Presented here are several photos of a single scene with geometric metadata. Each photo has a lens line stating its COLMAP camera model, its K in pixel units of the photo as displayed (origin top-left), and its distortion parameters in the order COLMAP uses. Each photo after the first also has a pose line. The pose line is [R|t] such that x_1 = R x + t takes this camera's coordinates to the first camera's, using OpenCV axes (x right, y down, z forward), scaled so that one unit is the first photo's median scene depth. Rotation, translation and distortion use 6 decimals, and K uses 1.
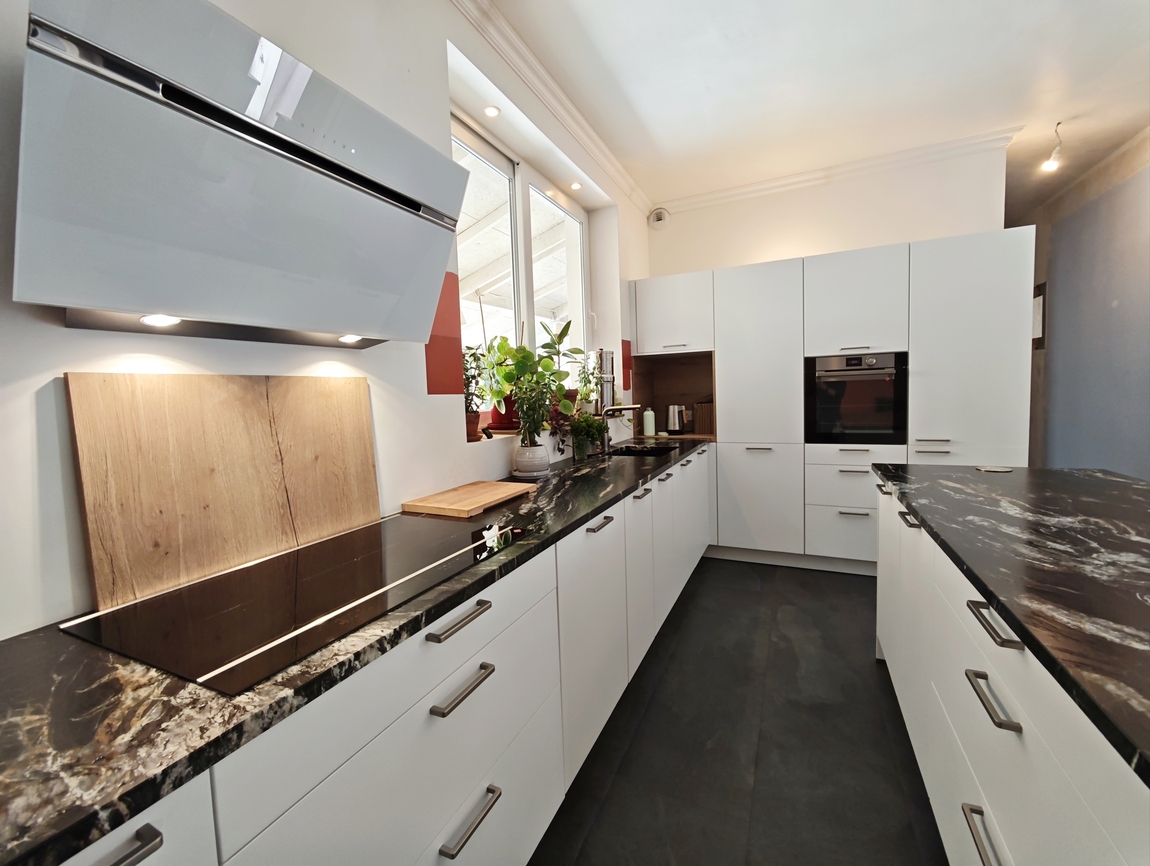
lens RADIAL K [[480.4, 0, 575.1], [0, 480.4, 430.4], [0, 0, 1]] dist [-0.001211, 0.000049]
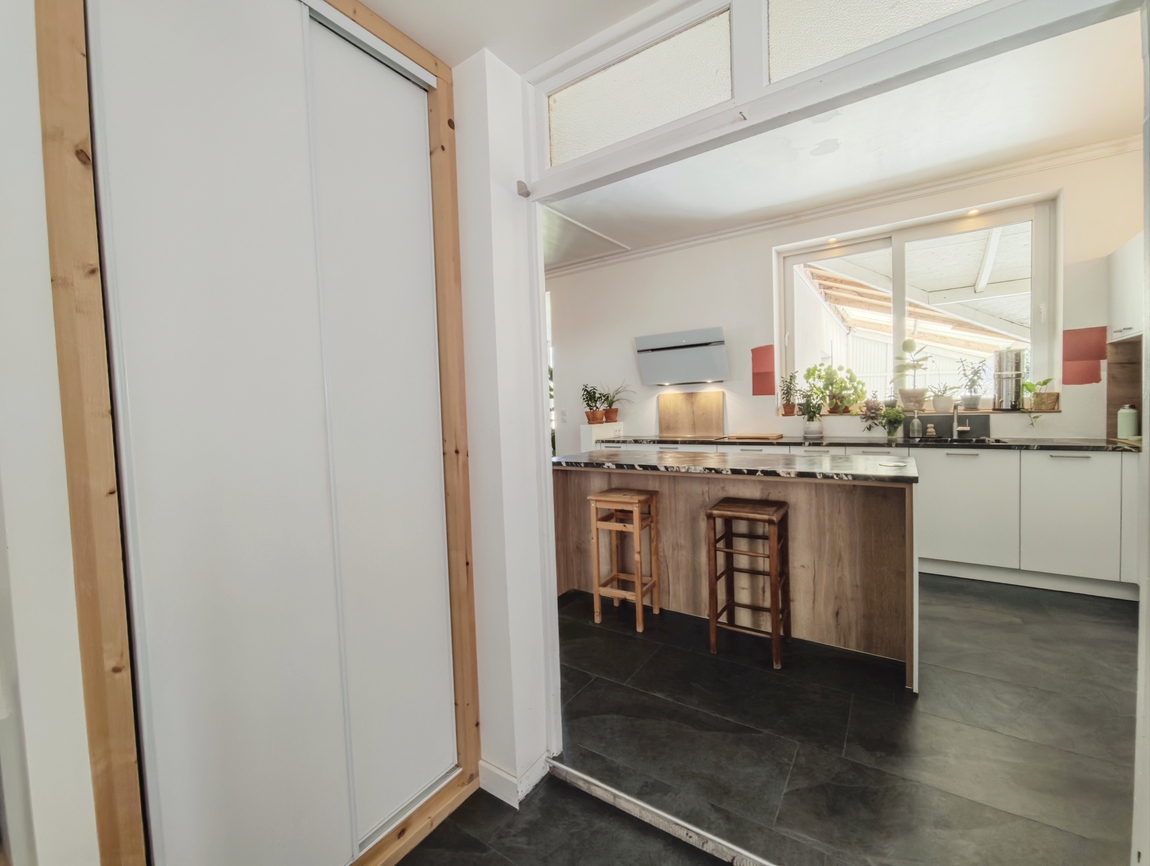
lens RADIAL K [[480.4, 0, 575.1], [0, 480.4, 430.4], [0, 0, 1]] dist [-0.001211, 0.000049]
pose [[-0.146817, 0.099704, -0.984126, 1.754224], [-0.033153, 0.993852, 0.105635, -0.094345], [0.988608, 0.048136, -0.142609, 0.301667]]
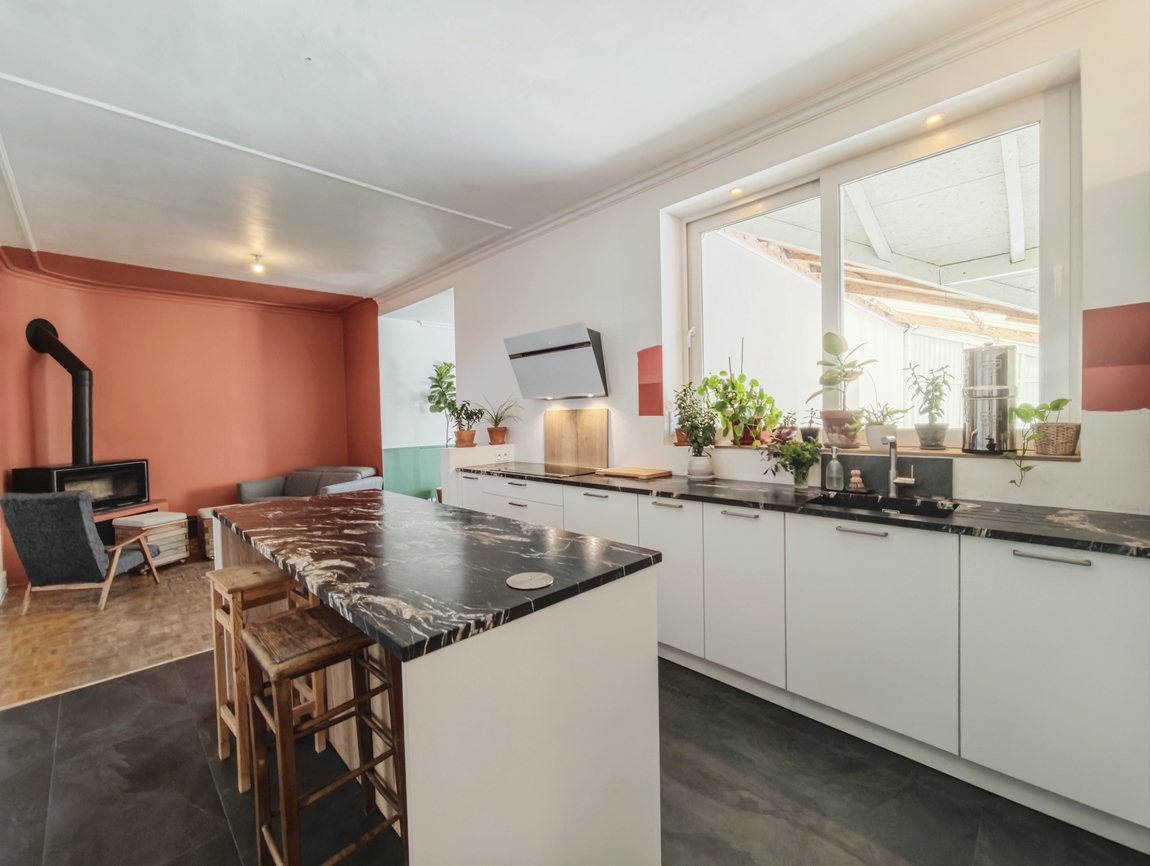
lens RADIAL K [[480.4, 0, 575.1], [0, 480.4, 430.4], [0, 0, 1]] dist [-0.001211, 0.000049]
pose [[-0.335615, 0.082017, -0.938422, 1.134405], [-0.034326, 0.994476, 0.099193, -0.142447], [0.941373, 0.065503, -0.330946, 1.001351]]
